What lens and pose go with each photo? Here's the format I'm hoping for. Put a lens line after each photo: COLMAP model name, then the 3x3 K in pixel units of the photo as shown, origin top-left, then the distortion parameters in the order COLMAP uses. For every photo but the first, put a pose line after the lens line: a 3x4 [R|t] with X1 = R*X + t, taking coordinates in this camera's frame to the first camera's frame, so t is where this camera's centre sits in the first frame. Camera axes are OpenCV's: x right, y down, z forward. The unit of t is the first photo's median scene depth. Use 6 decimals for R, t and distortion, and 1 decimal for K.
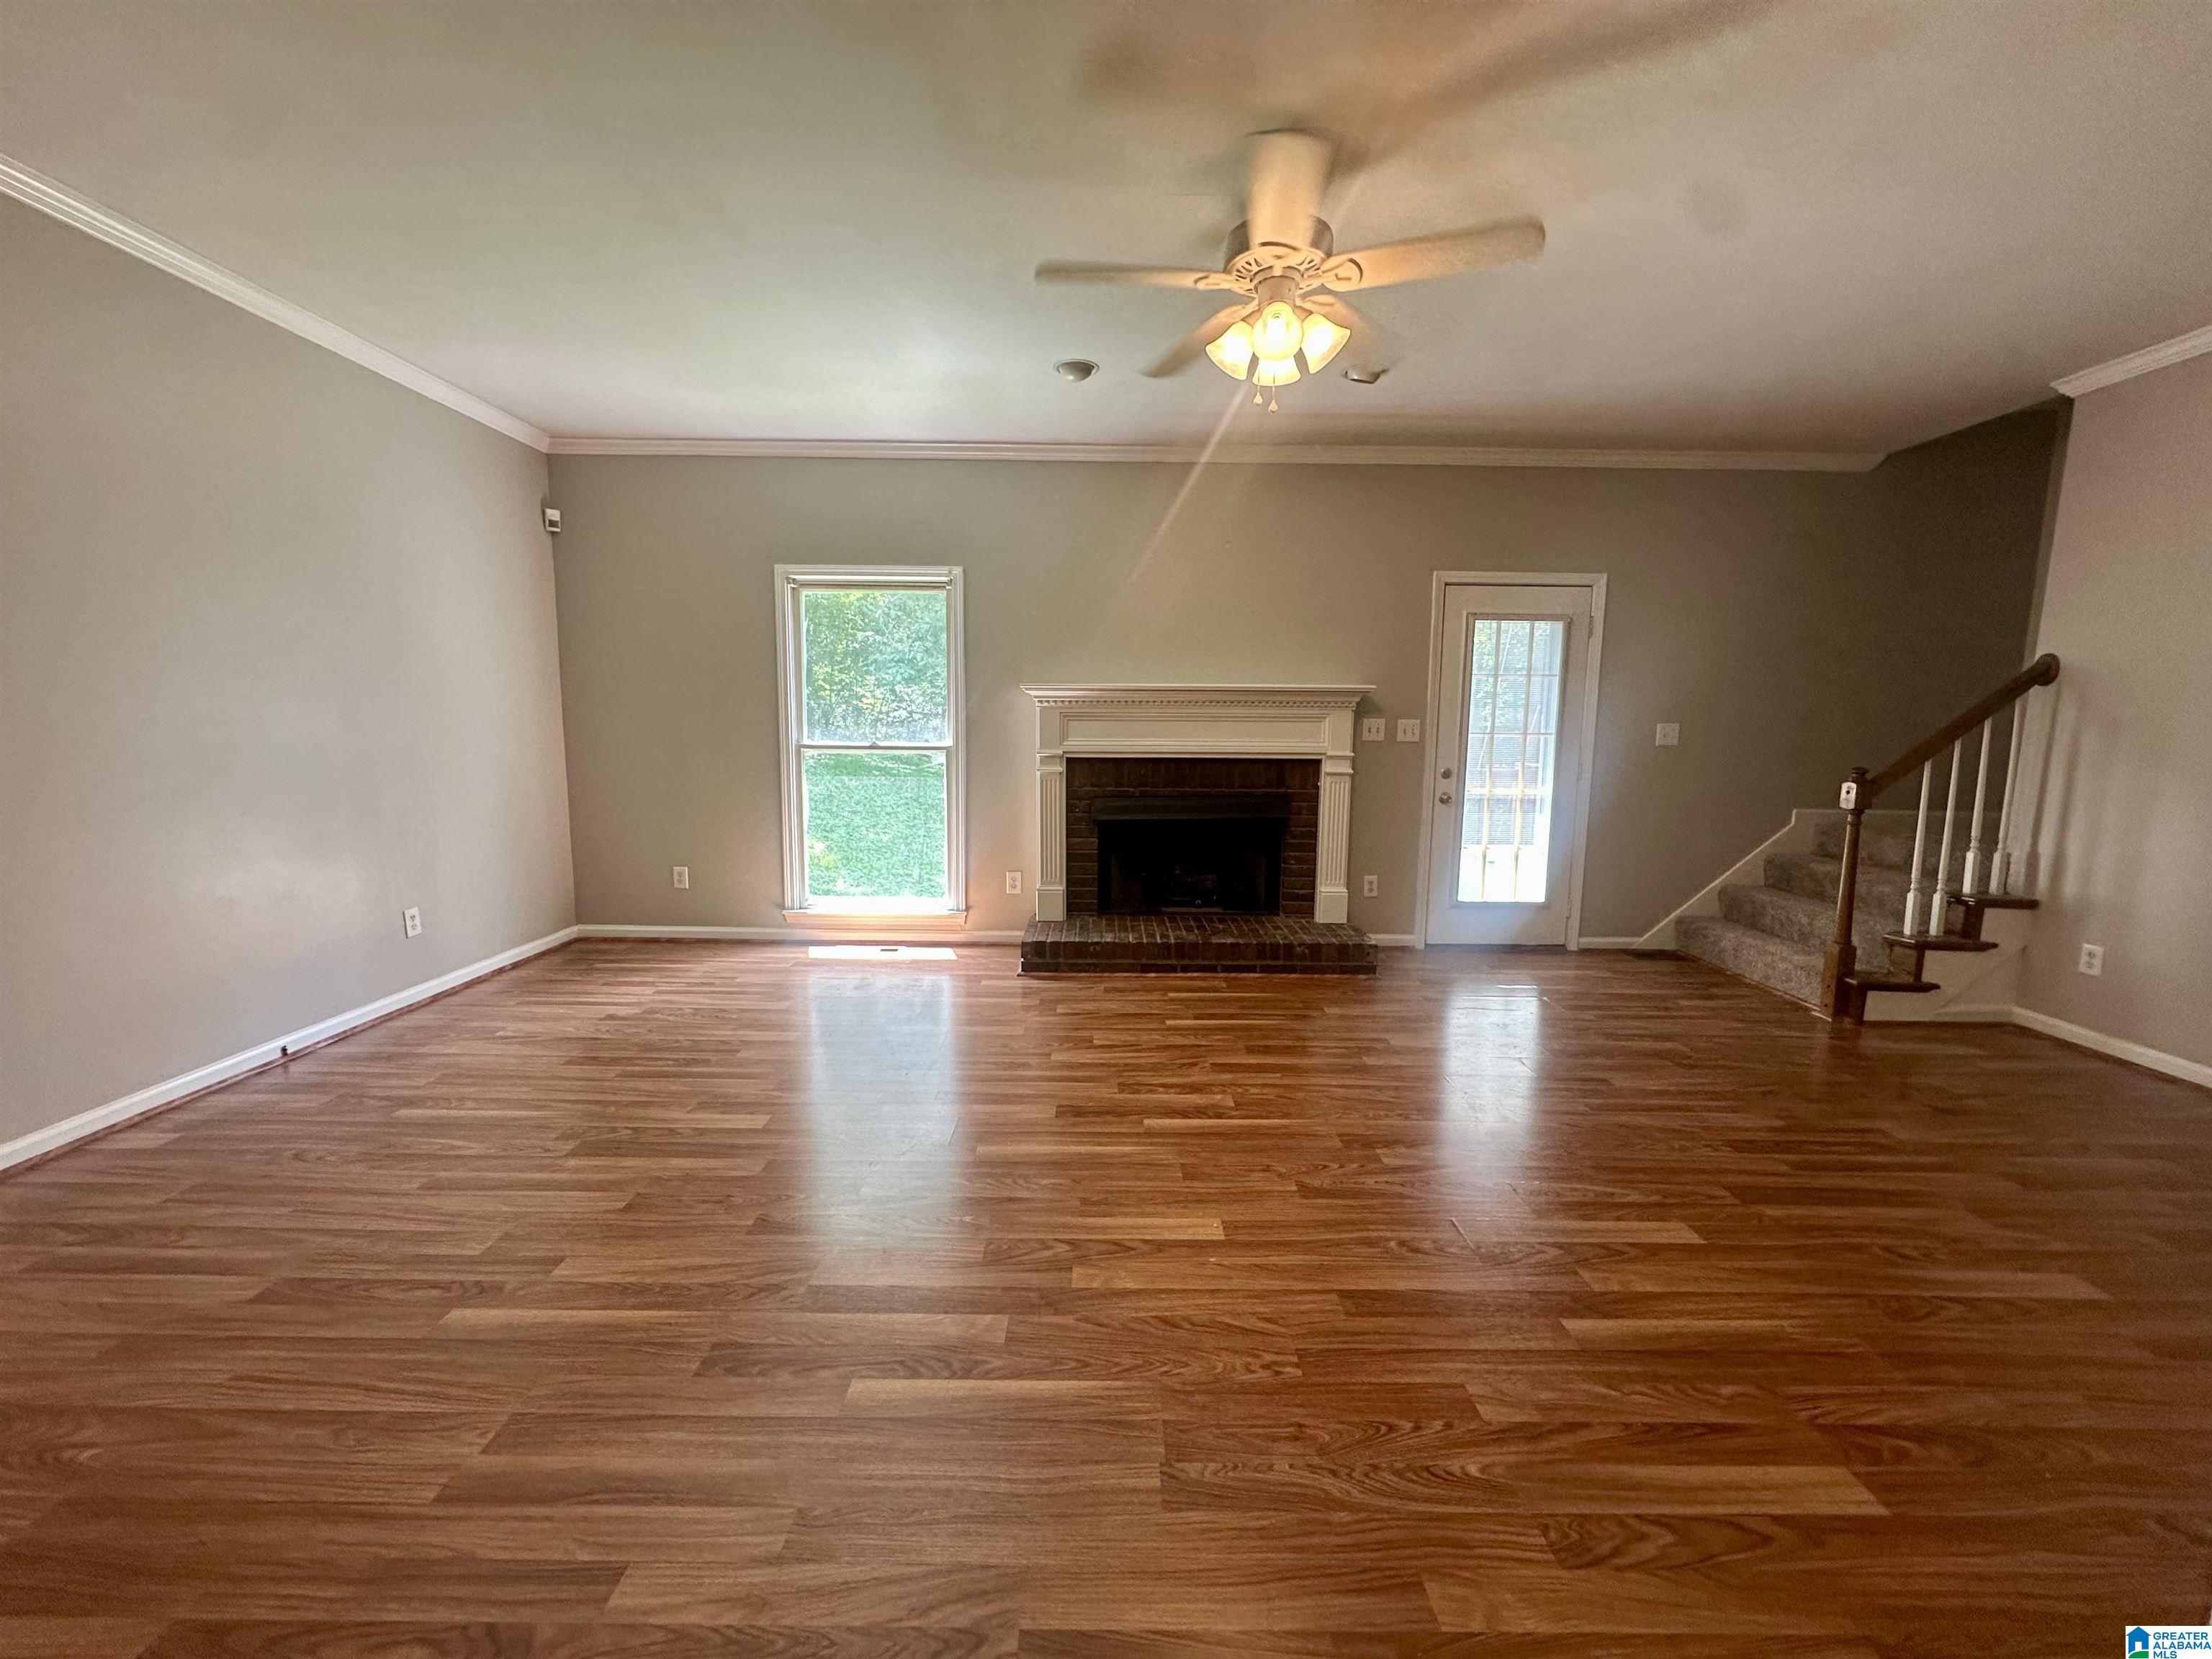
lens RADIAL K [[882.5, 0, 1104.3], [0, 882.5, 828.9], [0, 0, 1]] dist [-0.001905, -0.000159]
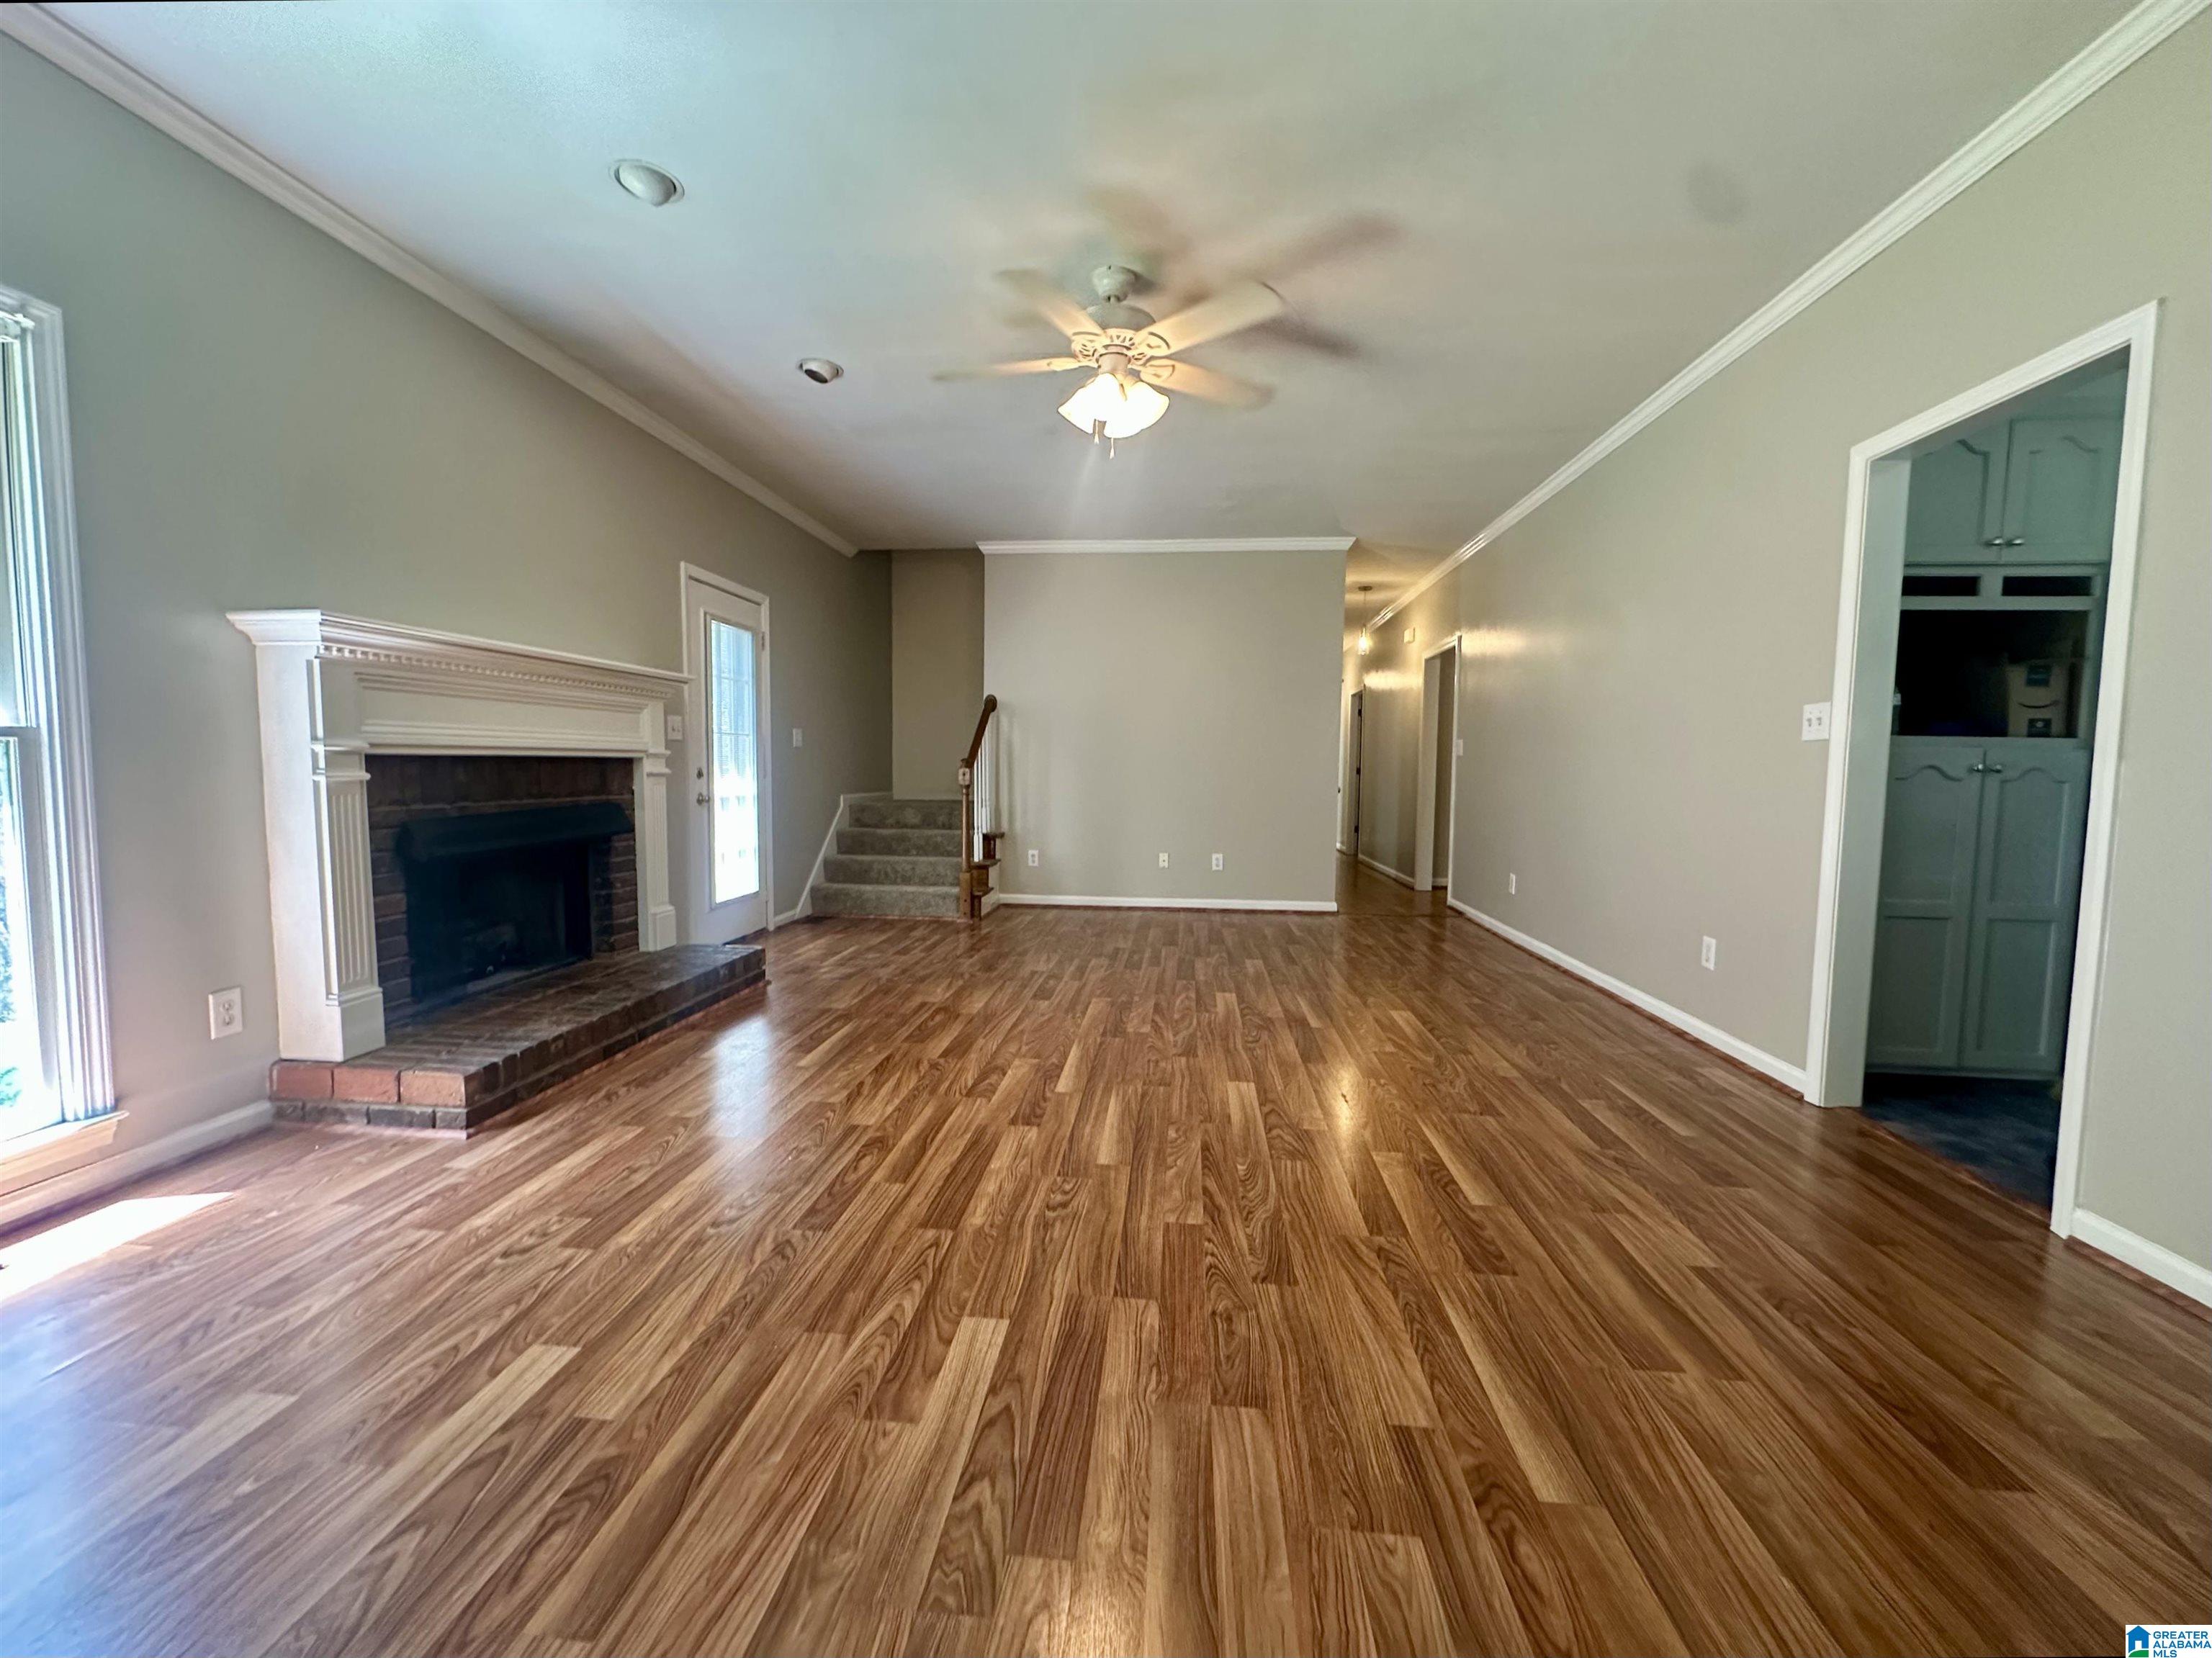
lens RADIAL K [[882.4, 0, 1107.1], [0, 882.4, 835.5], [0, 0, 1]] dist [-0.001905, -0.000159]
pose [[0.089136, -0.086513, 0.992255, -0.601495], [0.109462, 0.991037, 0.076574, -0.023039], [-0.989986, 0.101789, 0.097807, 0.520856]]
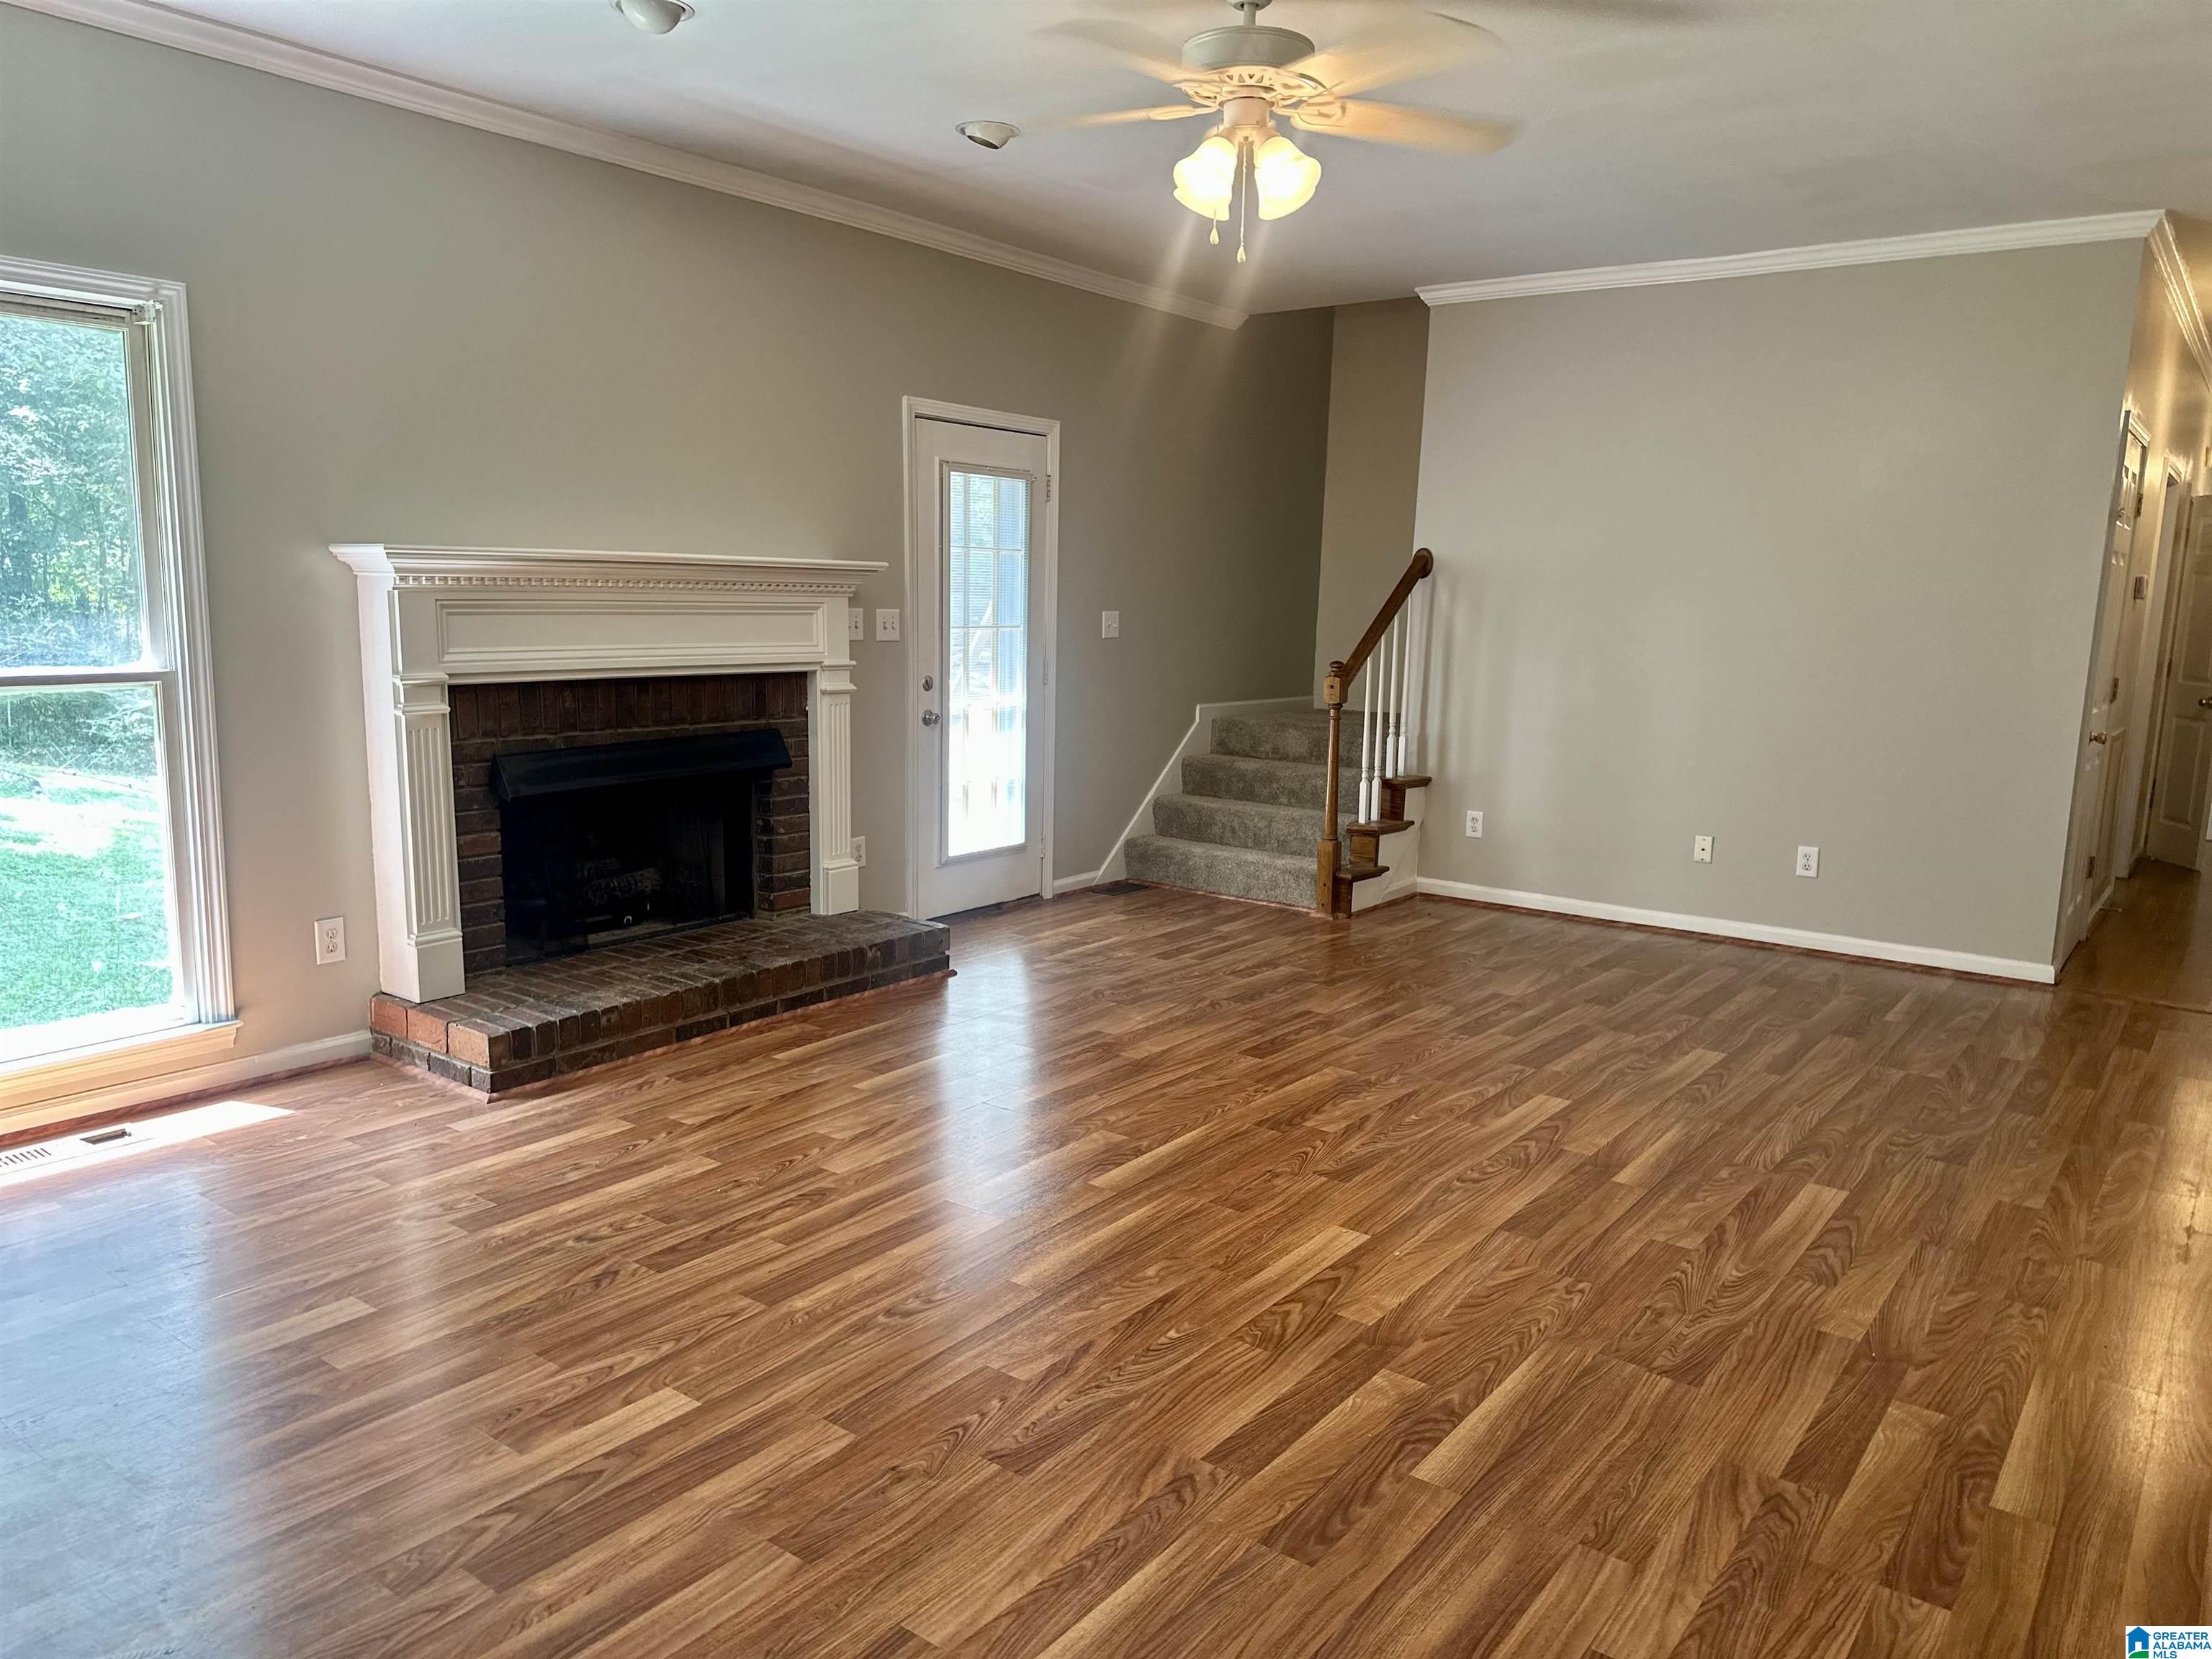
lens RADIAL K [[1546.3, 0, 1112.8], [0, 1546.3, 837.8], [0, 0, 1]] dist [0.066865, -0.039201]
pose [[0.598947, -0.125620, 0.790874, -0.599102], [0.081027, 0.992057, 0.096212, -0.052024], [-0.796679, 0.006456, 0.604368, 0.127231]]
